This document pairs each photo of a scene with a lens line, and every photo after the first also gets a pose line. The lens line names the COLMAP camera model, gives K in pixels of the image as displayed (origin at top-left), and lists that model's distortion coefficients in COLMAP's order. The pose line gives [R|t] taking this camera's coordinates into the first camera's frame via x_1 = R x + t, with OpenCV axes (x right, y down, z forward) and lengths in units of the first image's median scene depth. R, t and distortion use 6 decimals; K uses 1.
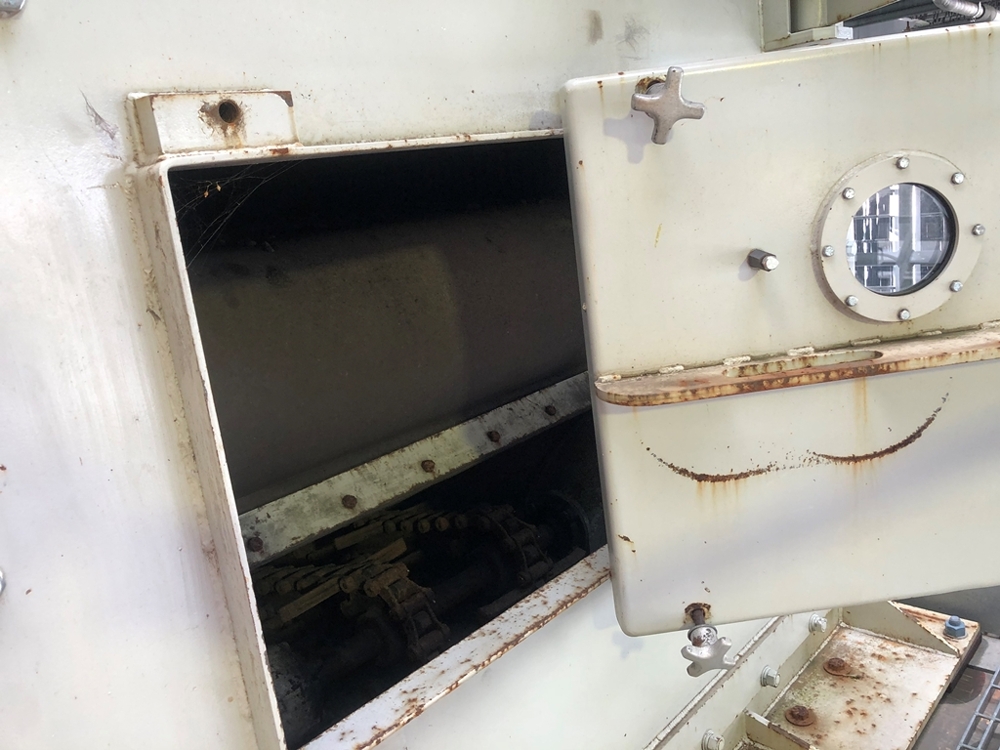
lens RADIAL K [[821.6, 0, 501.3], [0, 821.6, 371.6], [0, 0, 1]] dist [0.024789, -0.017910]
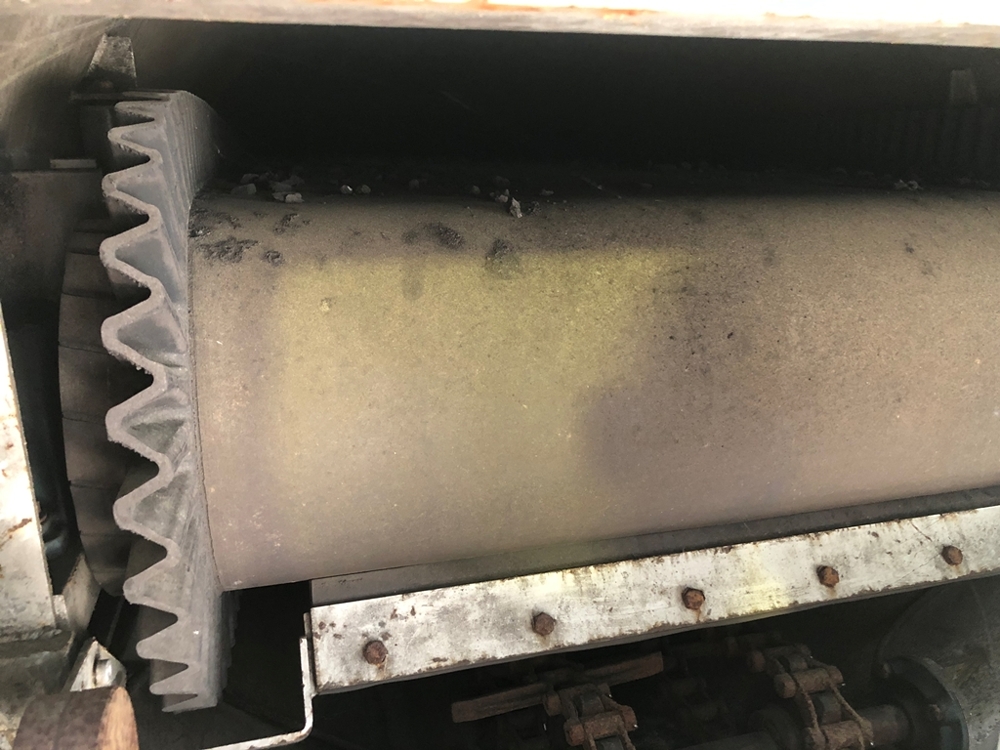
lens RADIAL K [[821.6, 0, 501.3], [0, 821.6, 380.9], [0, 0, 1]] dist [0.024789, -0.017910]
pose [[0.851930, 0.249517, -0.460387, 0.032474], [-0.213645, 0.968297, 0.129449, -0.093648], [0.478091, -0.011922, 0.878229, 0.402707]]
